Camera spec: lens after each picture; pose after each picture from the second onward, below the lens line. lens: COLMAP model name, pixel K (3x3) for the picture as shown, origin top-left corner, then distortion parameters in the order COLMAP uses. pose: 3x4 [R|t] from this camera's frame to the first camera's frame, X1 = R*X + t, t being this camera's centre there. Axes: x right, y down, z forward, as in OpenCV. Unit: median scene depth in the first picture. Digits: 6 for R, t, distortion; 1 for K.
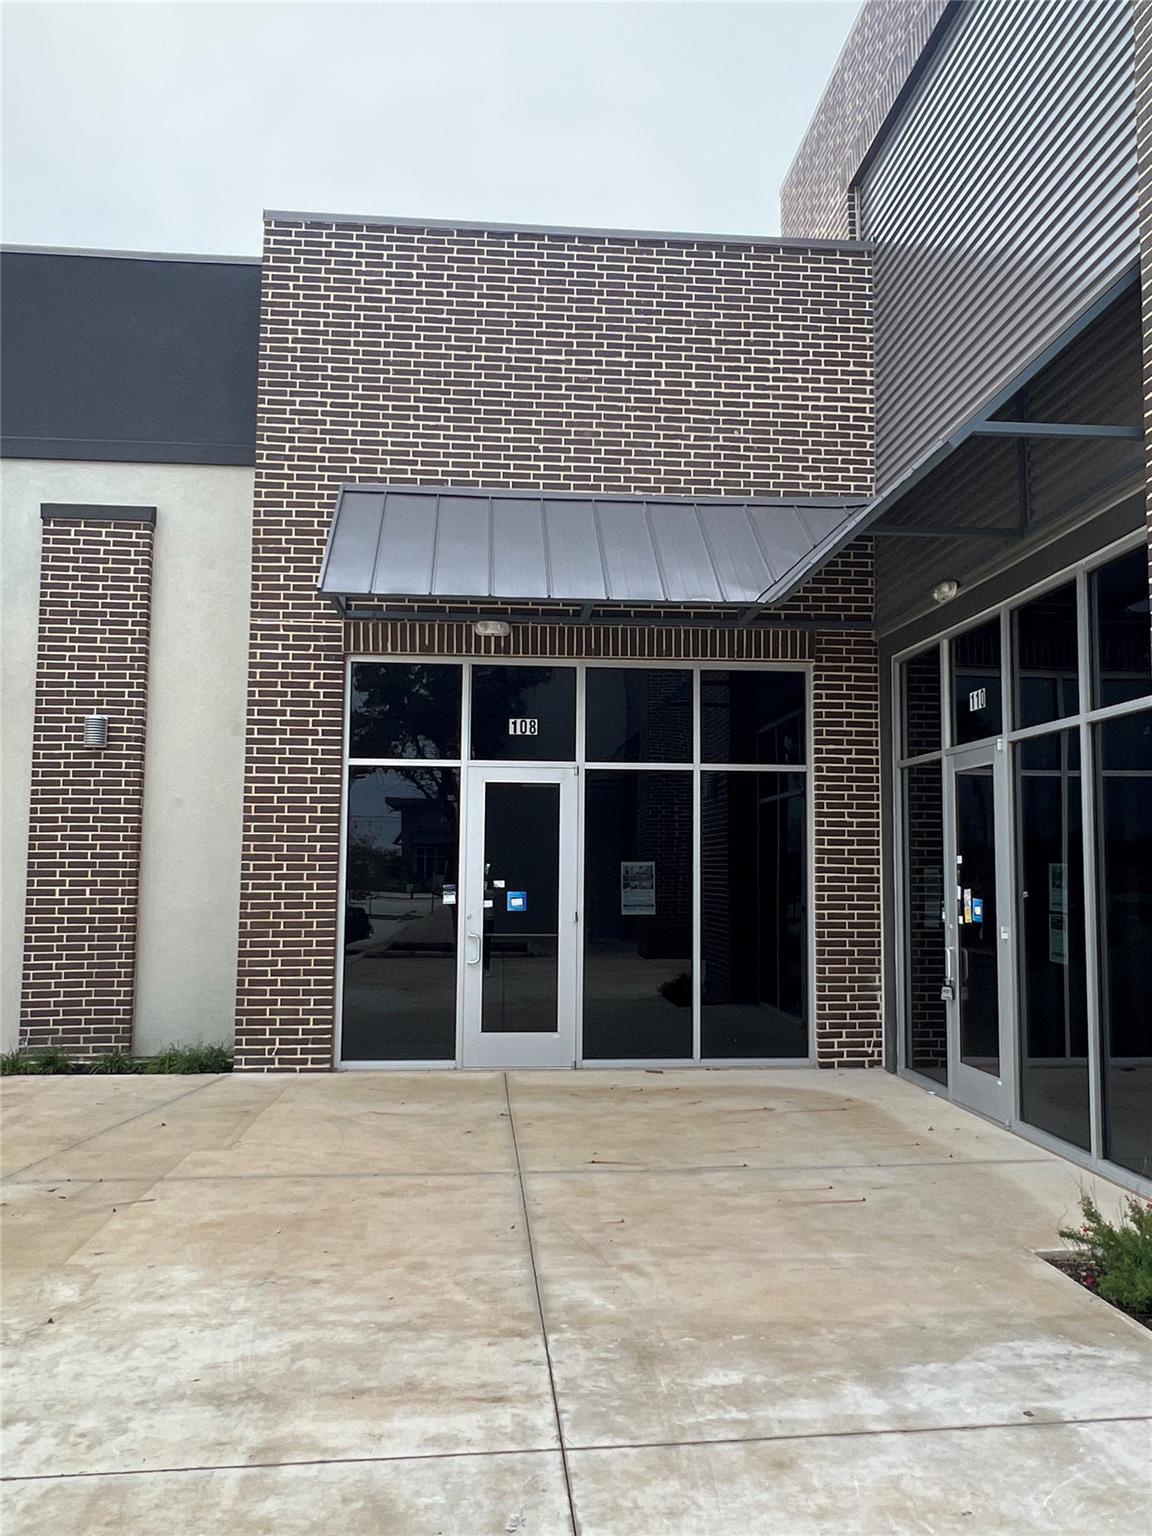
lens RADIAL K [[1152.6, 0, 580.6], [0, 1152.6, 773.6], [0, 0, 1]] dist [0.007643, -0.012105]
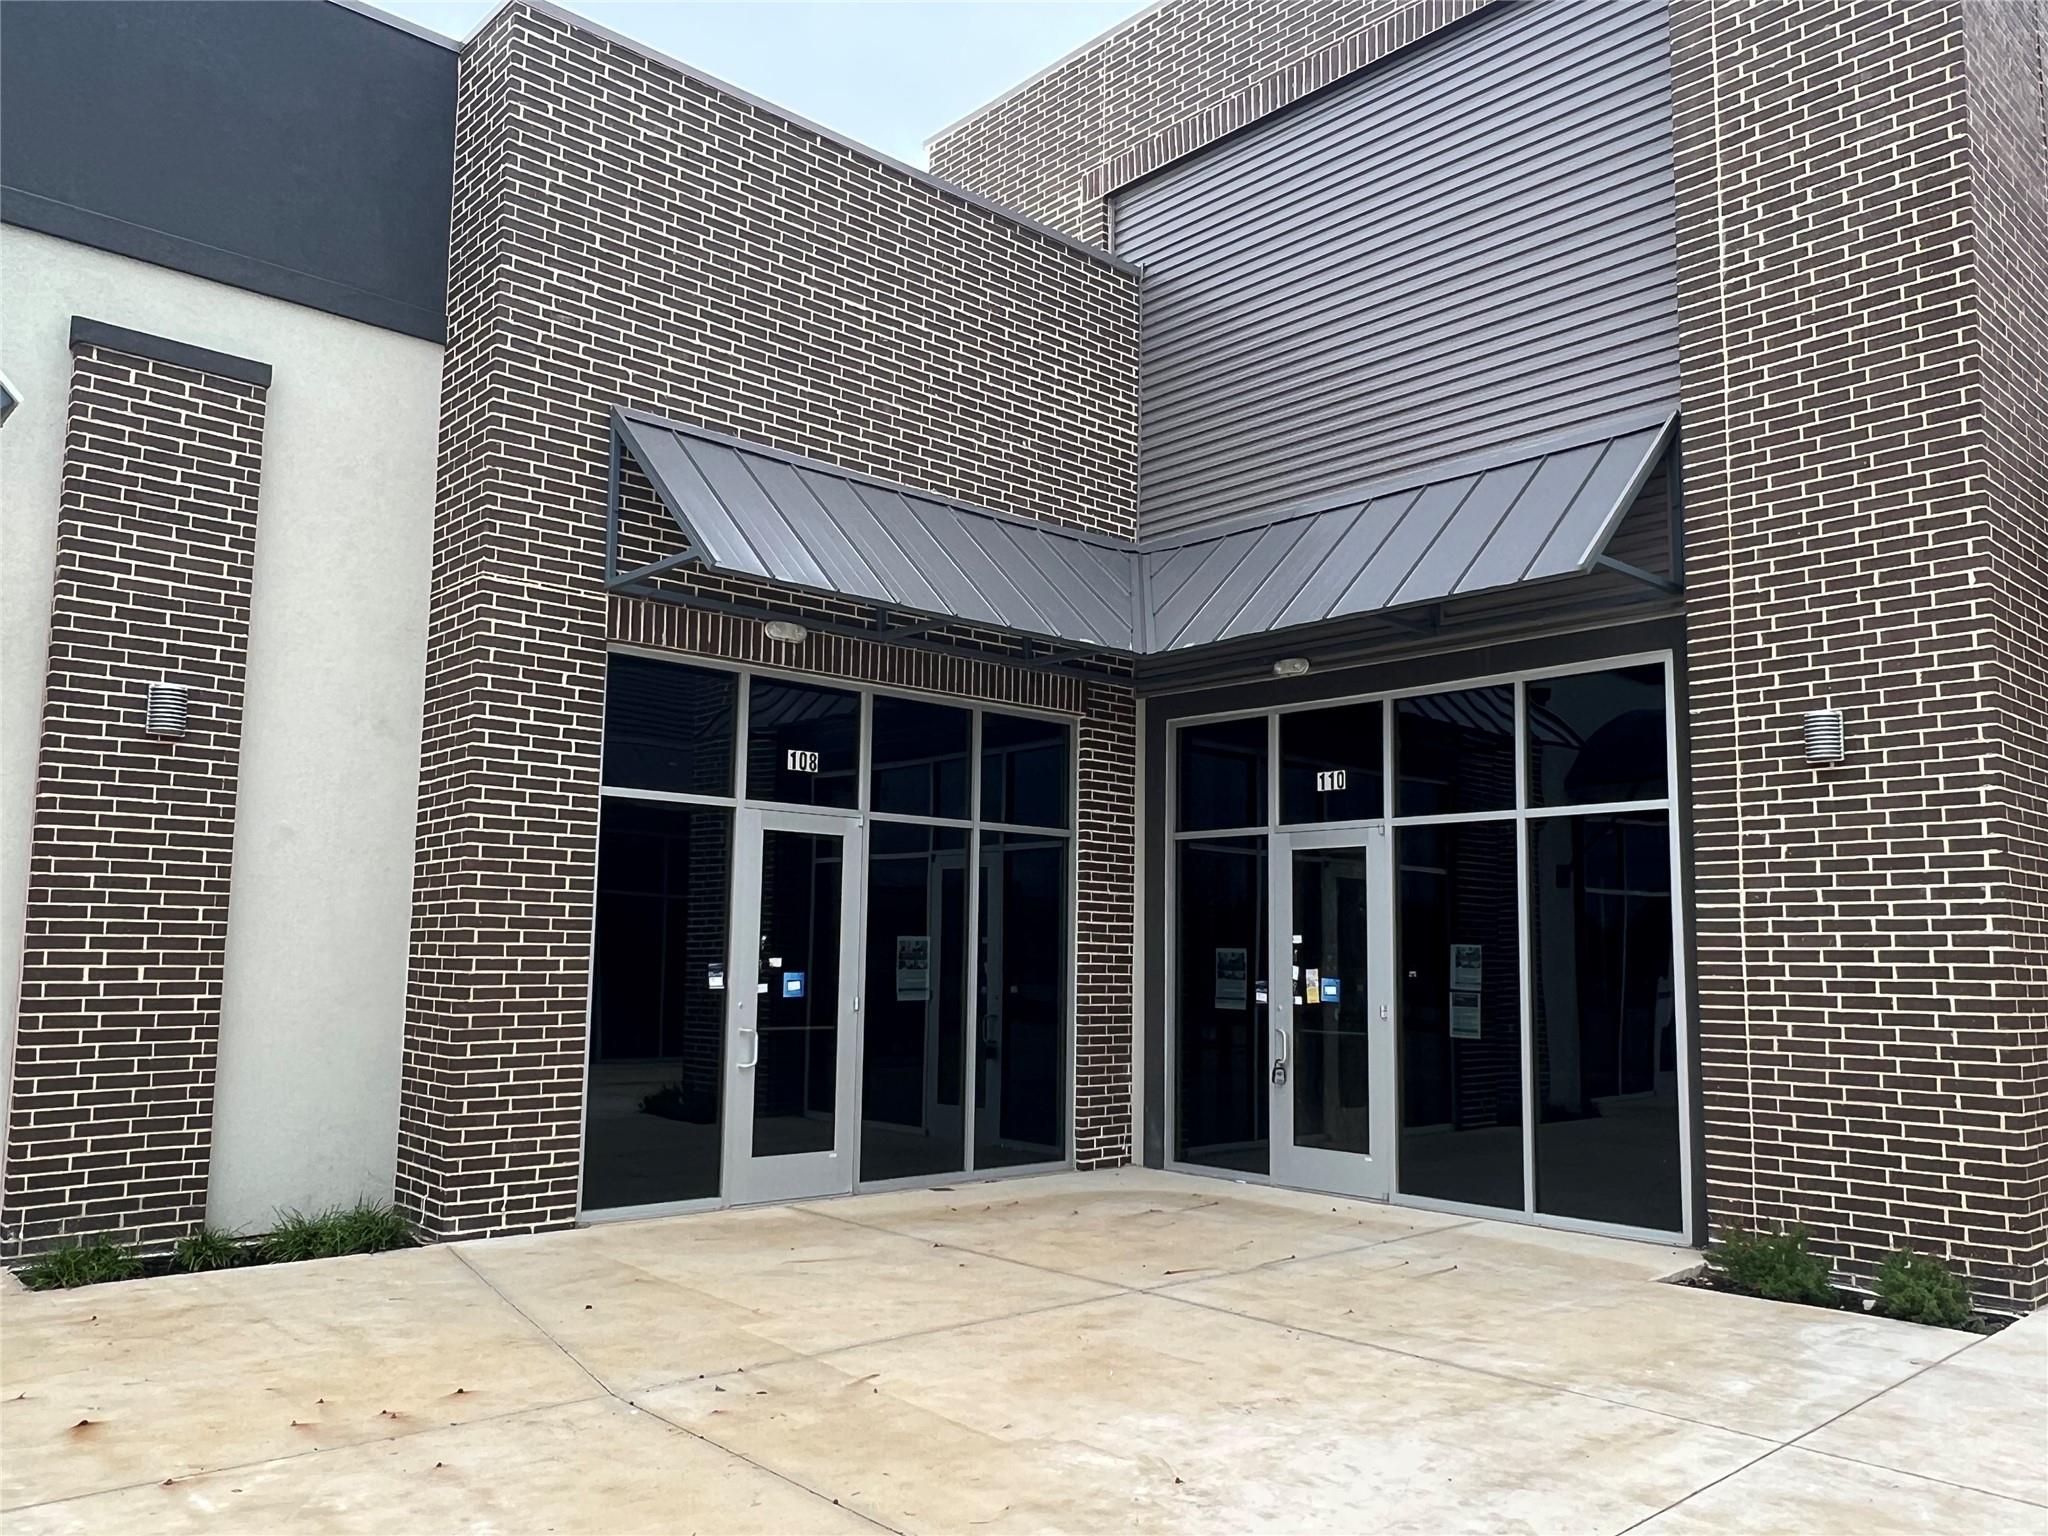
lens RADIAL K [[1536.8, 0, 1028.2], [0, 1536.8, 780.3], [0, 0, 1]] dist [0.007643, -0.012105]
pose [[0.791405, 0.075441, 0.606619, -0.570661], [-0.060508, 0.997150, -0.045068, 0.010268], [-0.608290, -0.001039, 0.793714, 0.079915]]
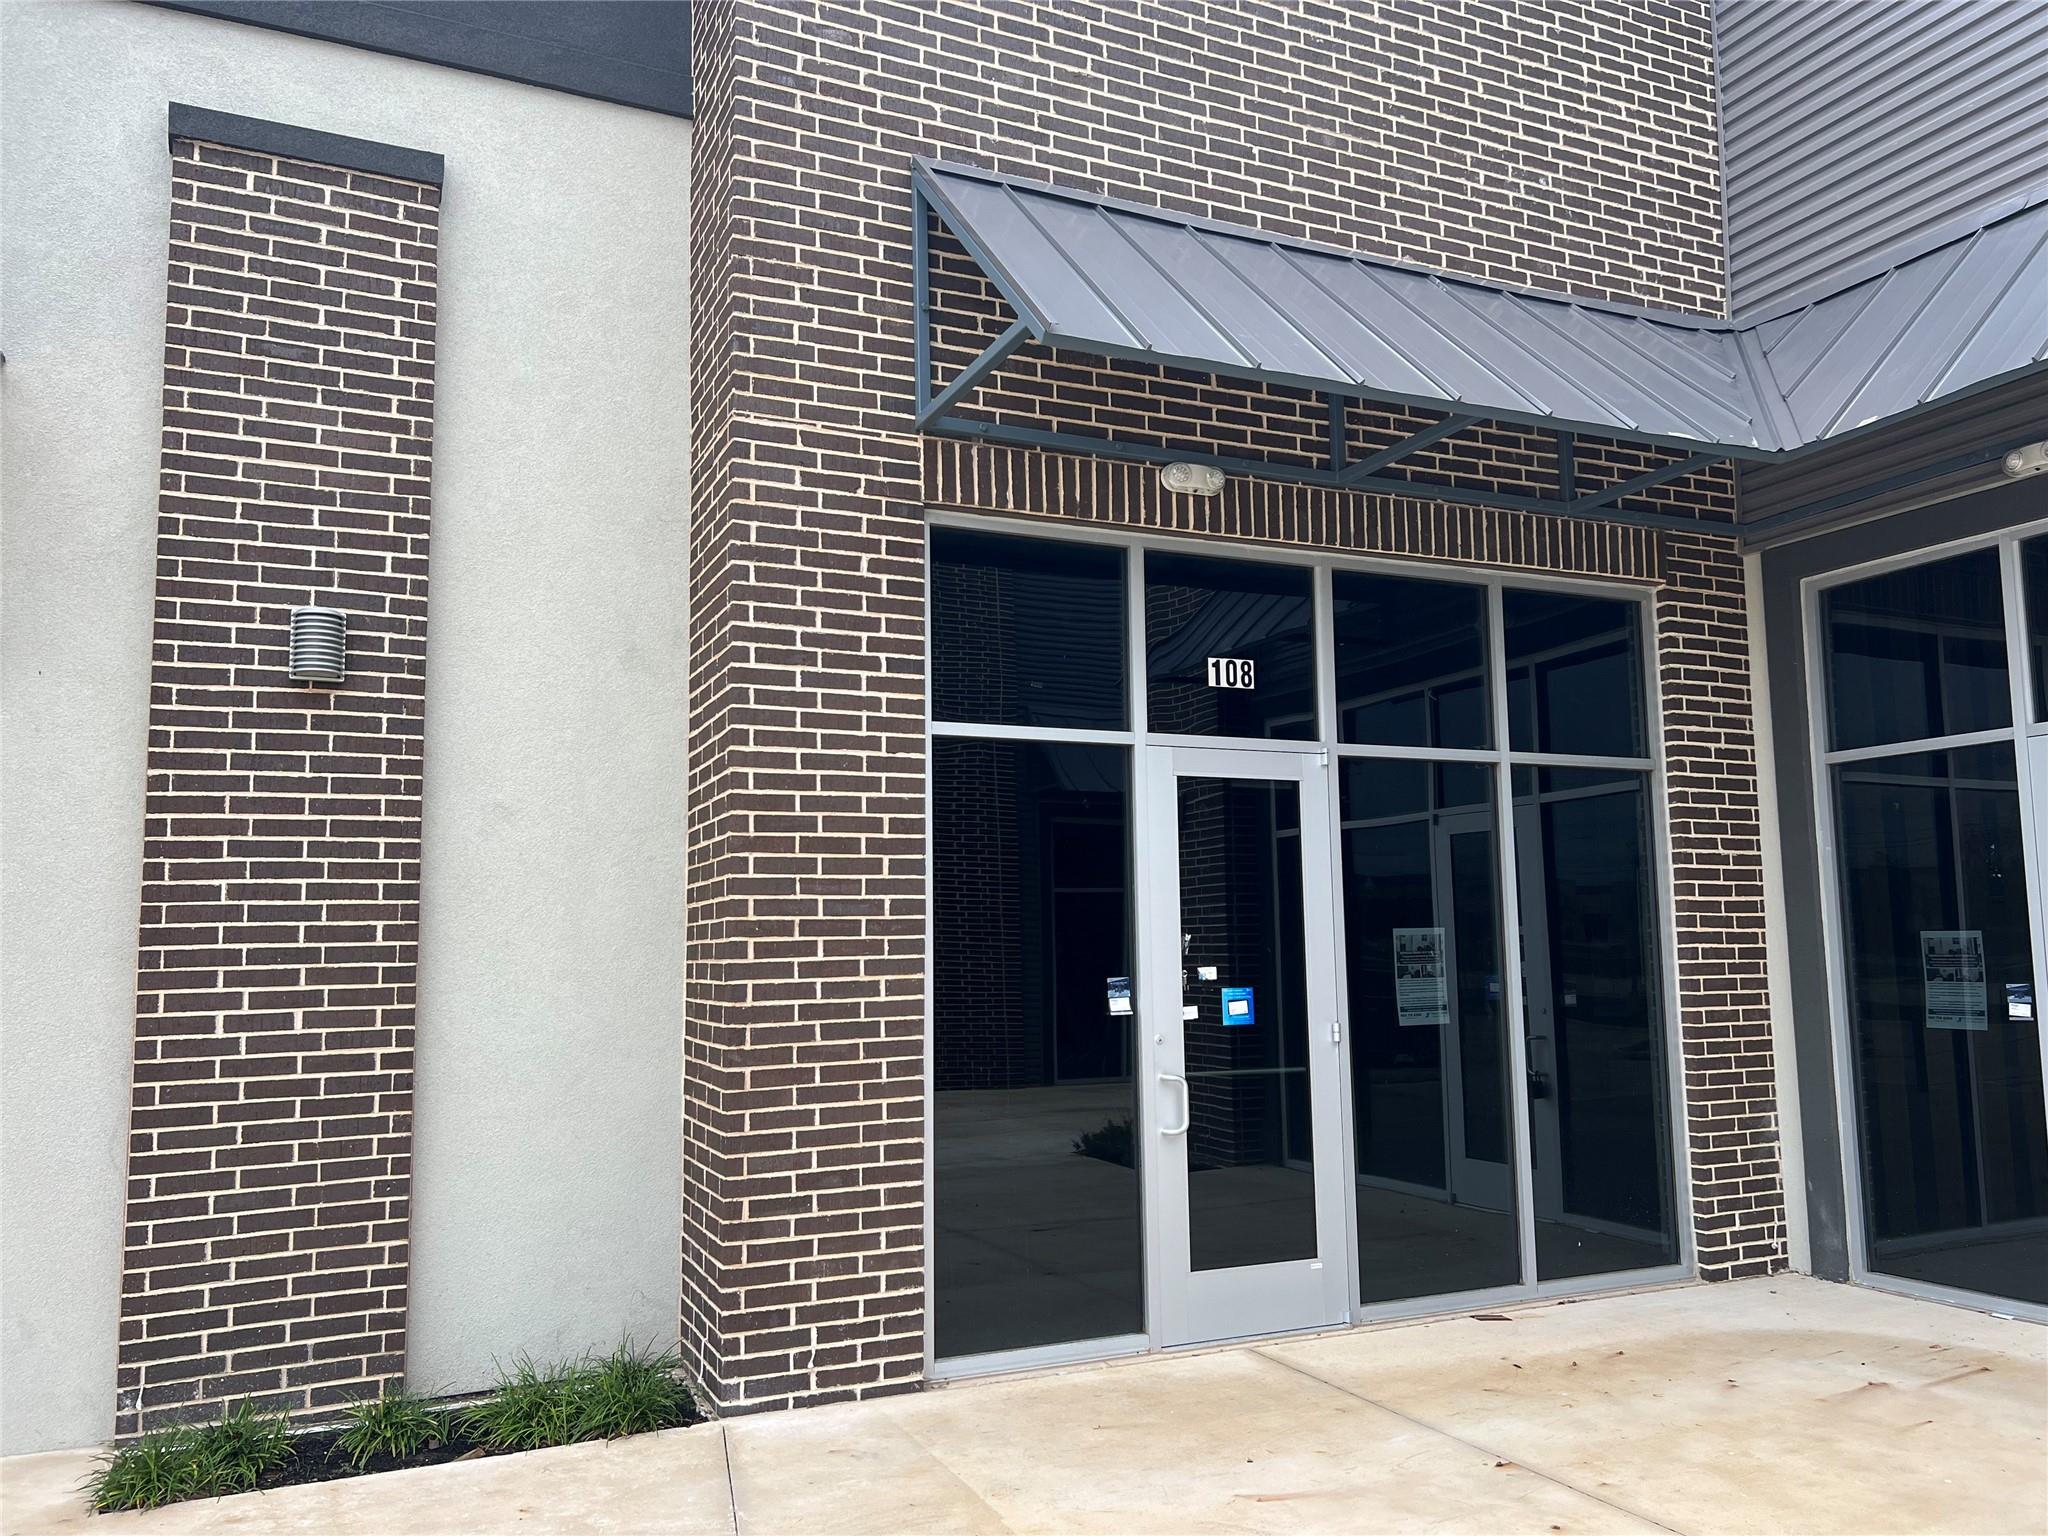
lens RADIAL K [[1542.1, 0, 1041.7], [0, 1542.1, 780.9], [0, 0, 1]] dist [0.055863, -0.057575]
pose [[0.938337, 0.017520, 0.345277, -0.379977], [-0.007827, 0.999536, -0.029449, 0.030509], [-0.345632, 0.024931, 0.938039, 0.377285]]
